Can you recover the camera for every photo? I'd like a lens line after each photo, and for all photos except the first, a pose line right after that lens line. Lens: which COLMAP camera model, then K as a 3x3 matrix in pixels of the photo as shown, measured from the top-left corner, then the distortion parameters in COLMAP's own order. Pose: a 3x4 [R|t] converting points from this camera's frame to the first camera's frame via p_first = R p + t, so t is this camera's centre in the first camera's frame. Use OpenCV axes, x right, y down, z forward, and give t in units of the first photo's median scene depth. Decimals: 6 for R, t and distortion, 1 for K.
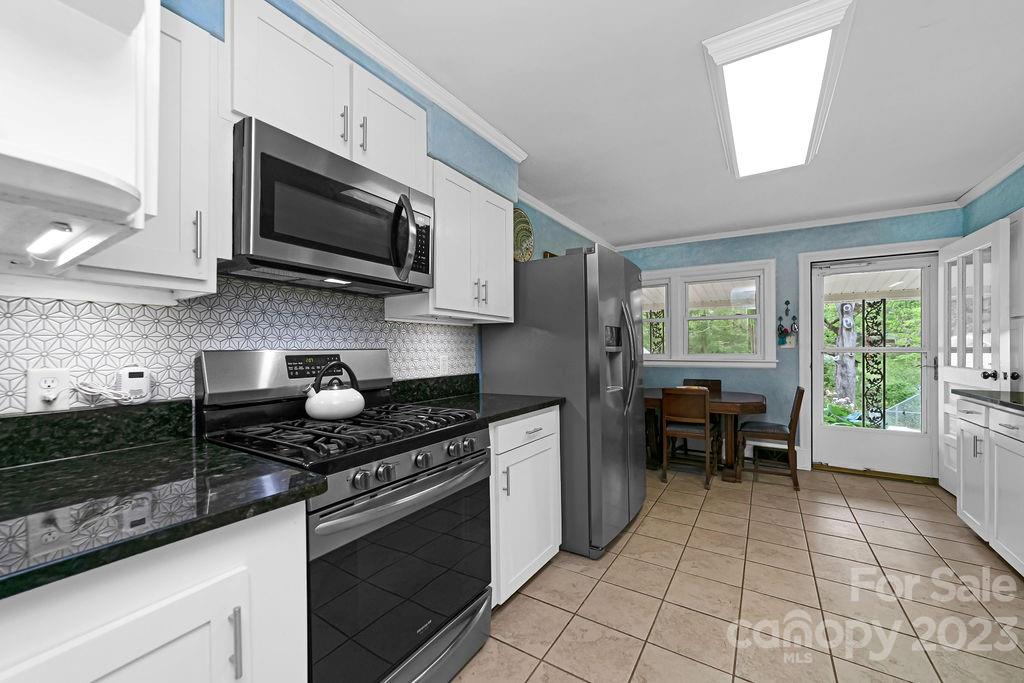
lens RADIAL K [[401.2, 0, 513.4], [0, 401.2, 344.7], [0, 0, 1]] dist [-0.012491, 0.006899]
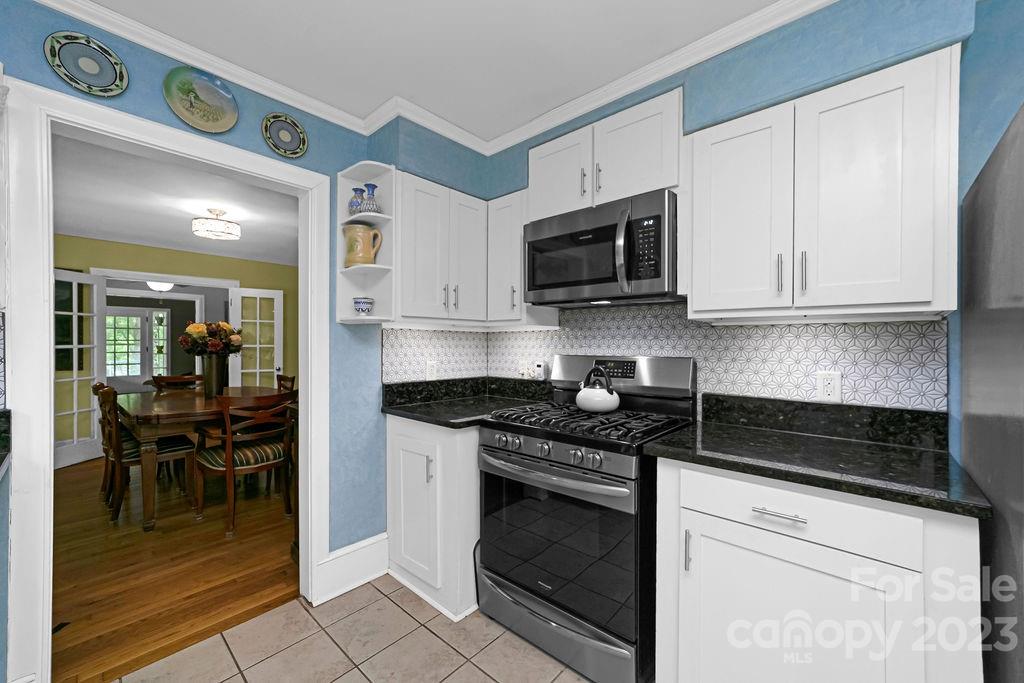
lens RADIAL K [[401.2, 0, 513.4], [0, 401.2, 344.7], [0, 0, 1]] dist [-0.012491, 0.006899]
pose [[-0.157683, 0.007627, -0.987460, 0.821917], [0.005805, 0.999960, 0.006796, -0.035157], [0.987473, -0.004661, -0.157721, 0.907888]]
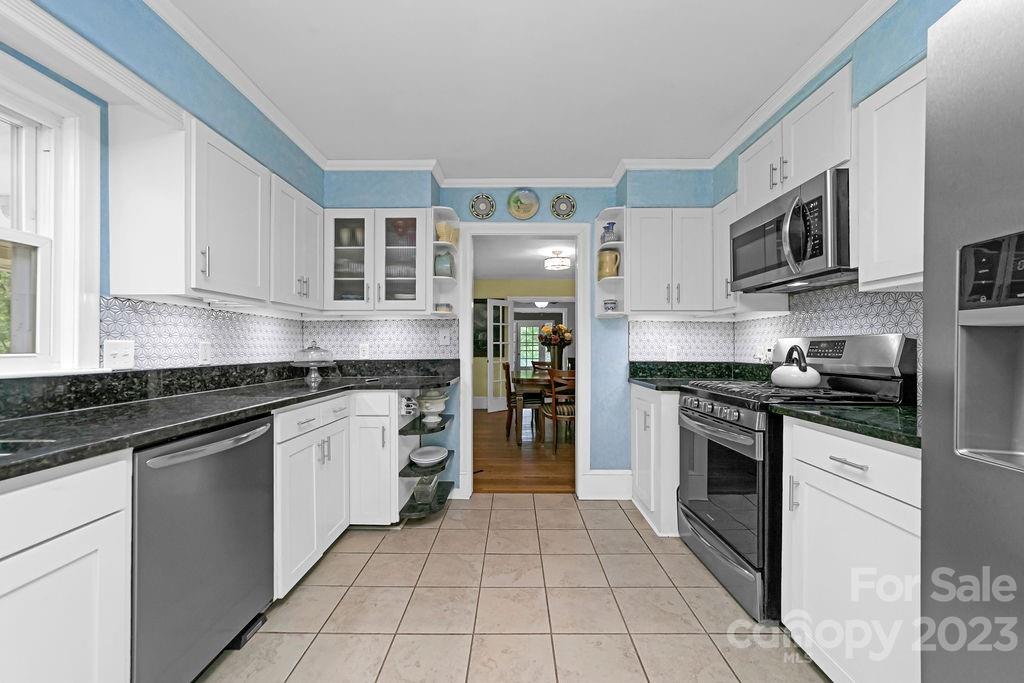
lens RADIAL K [[401.2, 0, 513.4], [0, 401.2, 344.7], [0, 0, 1]] dist [-0.012491, 0.006899]
pose [[-0.841825, -0.002569, -0.539744, 1.021336], [0.004153, 0.999928, -0.011236, 0.049533], [0.539734, -0.011700, -0.841754, 1.560865]]
